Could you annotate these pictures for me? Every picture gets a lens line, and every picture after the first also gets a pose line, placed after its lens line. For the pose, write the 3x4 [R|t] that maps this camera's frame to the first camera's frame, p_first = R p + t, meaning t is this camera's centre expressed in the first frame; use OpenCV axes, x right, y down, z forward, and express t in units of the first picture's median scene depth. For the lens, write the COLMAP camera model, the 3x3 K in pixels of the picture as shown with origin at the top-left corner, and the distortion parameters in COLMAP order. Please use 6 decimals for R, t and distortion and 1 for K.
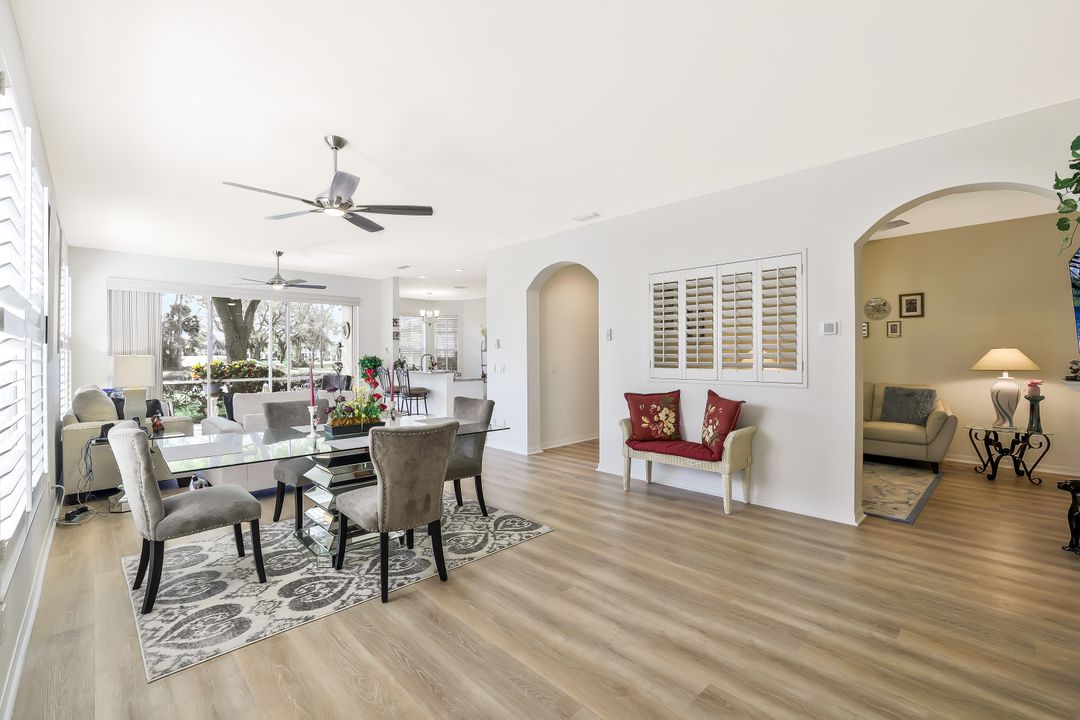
lens RADIAL K [[473.4, 0, 541.6], [0, 473.4, 356.7], [0, 0, 1]] dist [-0.010711, 0.003697]
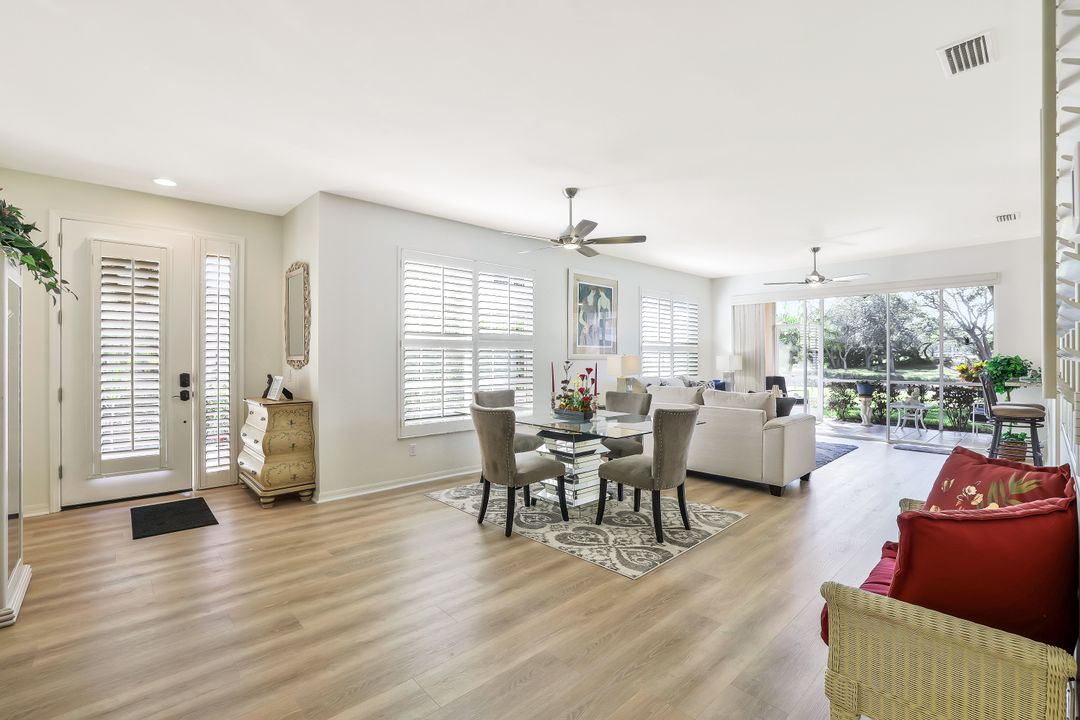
lens RADIAL K [[473.4, 0, 533.4], [0, 473.4, 362.9], [0, 0, 1]] dist [-0.010711, 0.003697]
pose [[-0.037727, 0.006271, -0.999268, 0.339085], [0.002433, 0.999978, 0.006183, 0.000680], [0.999285, -0.002198, -0.037742, 0.359495]]
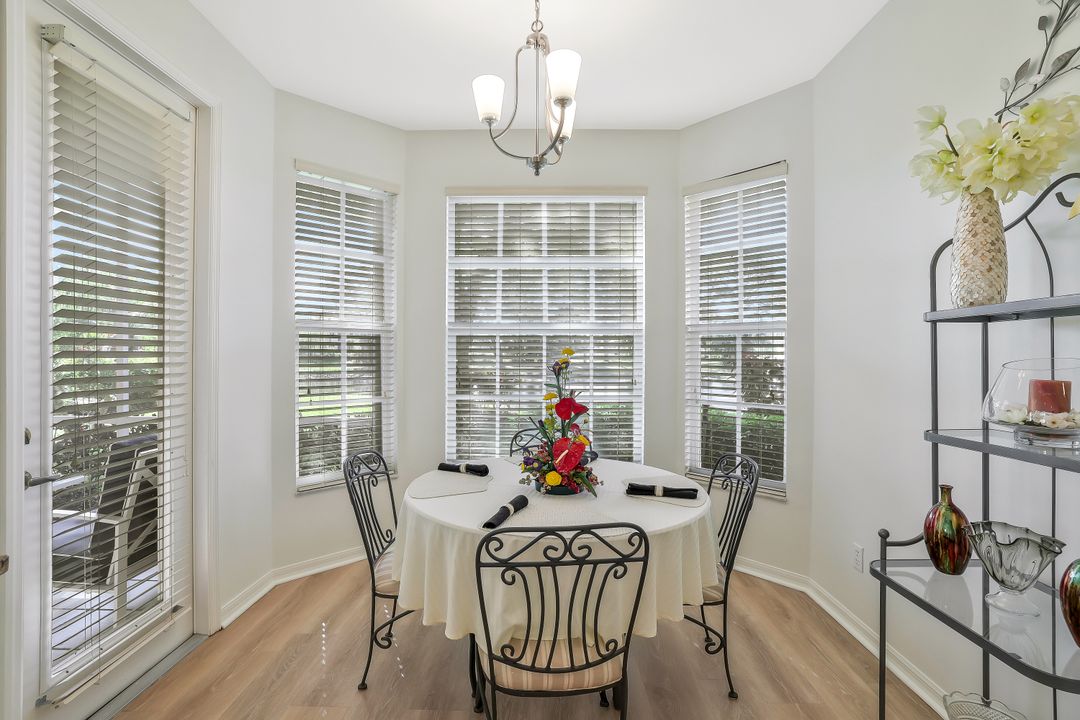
lens RADIAL K [[505.0, 0, 538.5], [0, 505.0, 354.4], [0, 0, 1]] dist [0.005041, 0.001819]
pose [[0.721317, 0.011100, -0.692516, -0.148506], [-0.010784, 0.999930, 0.004795, -0.002951], [0.692521, 0.004009, 0.721386, 1.124513]]
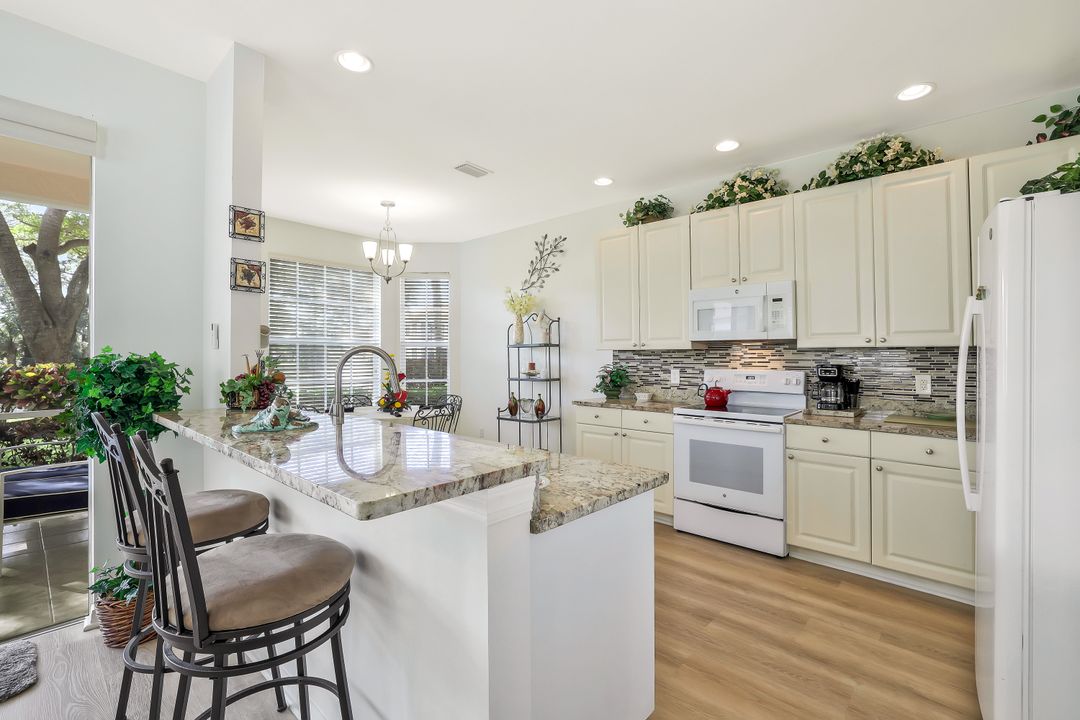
lens RADIAL K [[473.4, 0, 546.2], [0, 473.4, 350.8], [0, 0, 1]] dist [-0.010711, 0.003697]
pose [[0.997206, 0.005503, 0.074494, -0.169190], [-0.004378, 0.999874, -0.015254, -0.002056], [-0.074569, 0.014885, 0.997105, 0.758315]]
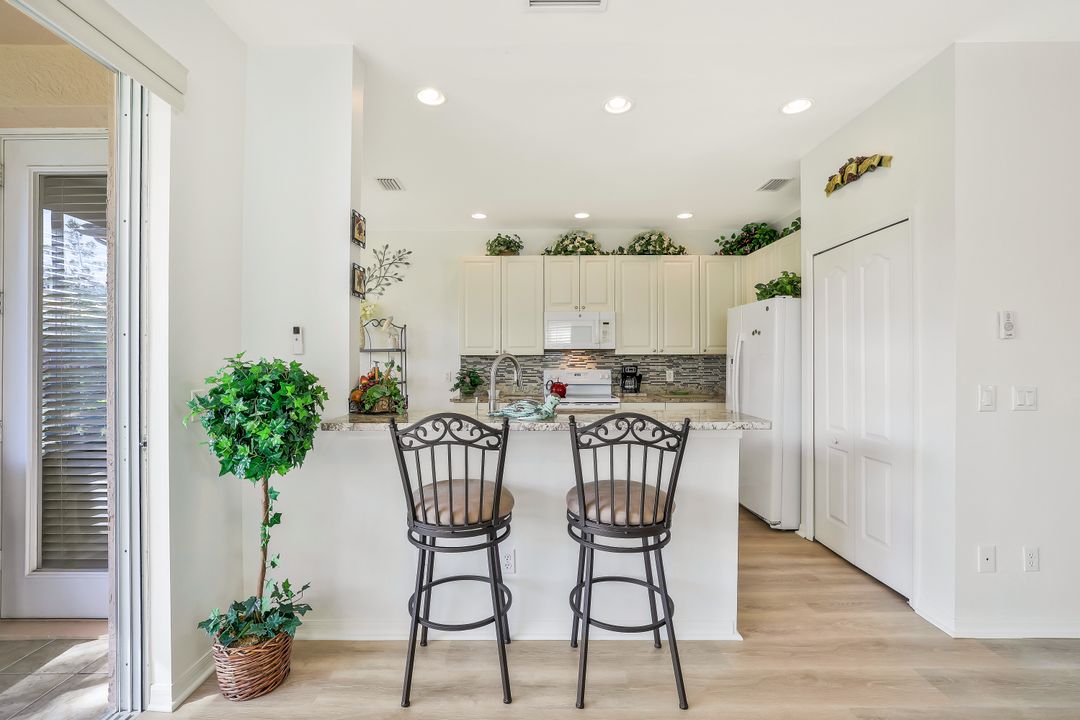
lens RADIAL K [[473.4, 0, 530.7], [0, 473.4, 365.9], [0, 0, 1]] dist [-0.010711, 0.003697]
pose [[0.704021, -0.006442, 0.710150, -0.429913], [0.002441, 0.999975, 0.006652, -0.001124], [-0.710175, -0.002949, 0.704019, 0.775613]]
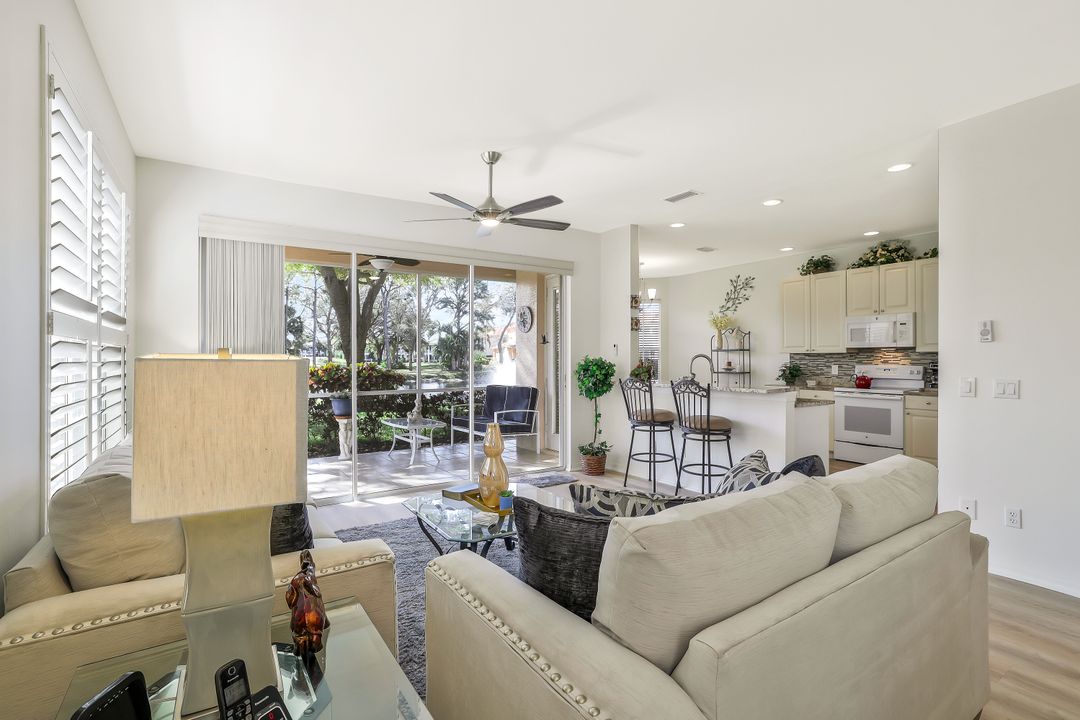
lens RADIAL K [[505.0, 0, 542.6], [0, 505.0, 365.6], [0, 0, 1]] dist [0.005041, 0.001819]
pose [[0.983367, 0.004696, -0.181571, -0.310781], [-0.002156, 0.999897, 0.014185, -0.001204], [0.181619, -0.013558, 0.983276, 0.361899]]
